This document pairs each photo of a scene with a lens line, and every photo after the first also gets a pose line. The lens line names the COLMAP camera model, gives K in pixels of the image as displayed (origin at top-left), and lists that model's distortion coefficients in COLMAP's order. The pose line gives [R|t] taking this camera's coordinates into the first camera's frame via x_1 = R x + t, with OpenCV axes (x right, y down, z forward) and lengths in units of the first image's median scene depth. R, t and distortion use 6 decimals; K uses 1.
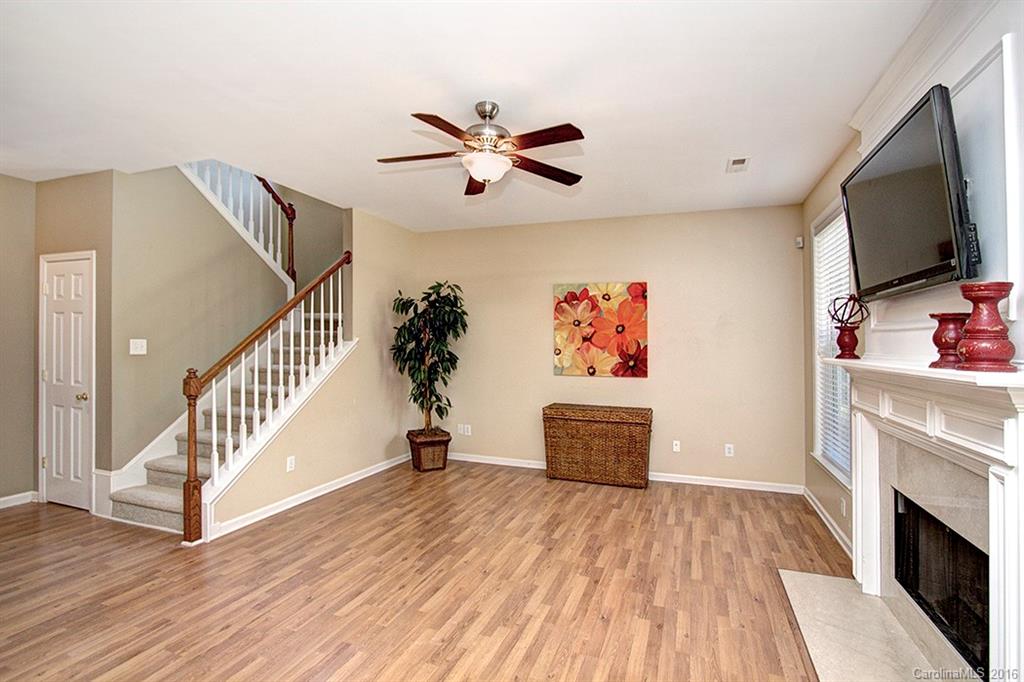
lens RADIAL K [[483.2, 0, 517.5], [0, 483.2, 340.4], [0, 0, 1]] dist [-0.025086, -0.000652]
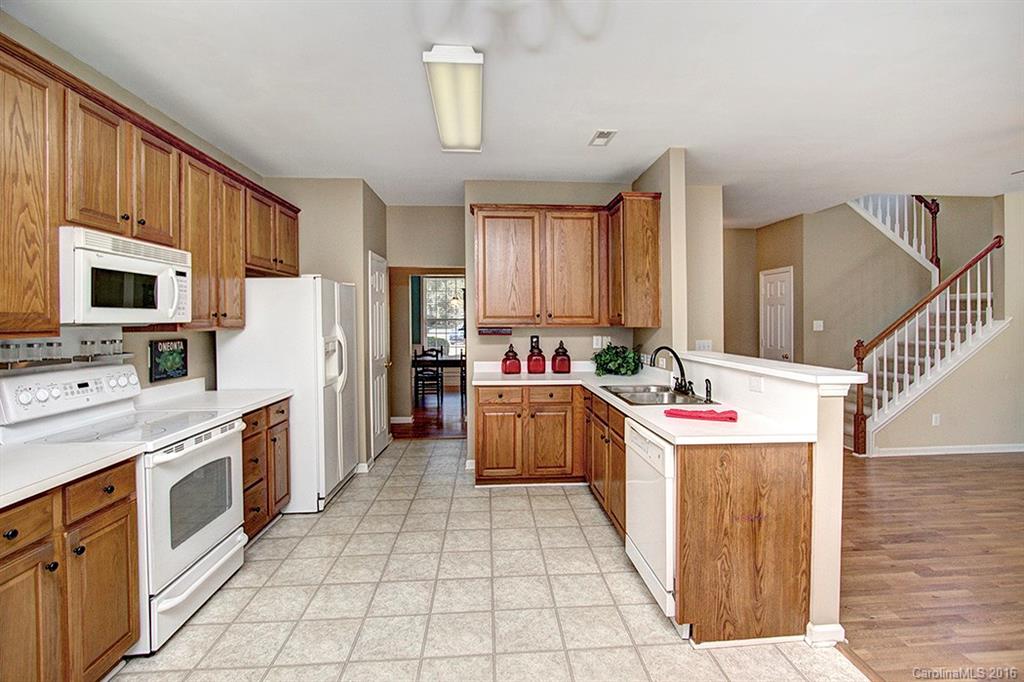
lens RADIAL K [[483.2, 0, 518.7], [0, 483.2, 333.7], [0, 0, 1]] dist [-0.025086, -0.000652]
pose [[0.410987, 0.012018, -0.911562, 0.174417], [0.010109, 0.999792, 0.017739, 0.002226], [0.911585, -0.016505, 0.410780, -0.429590]]
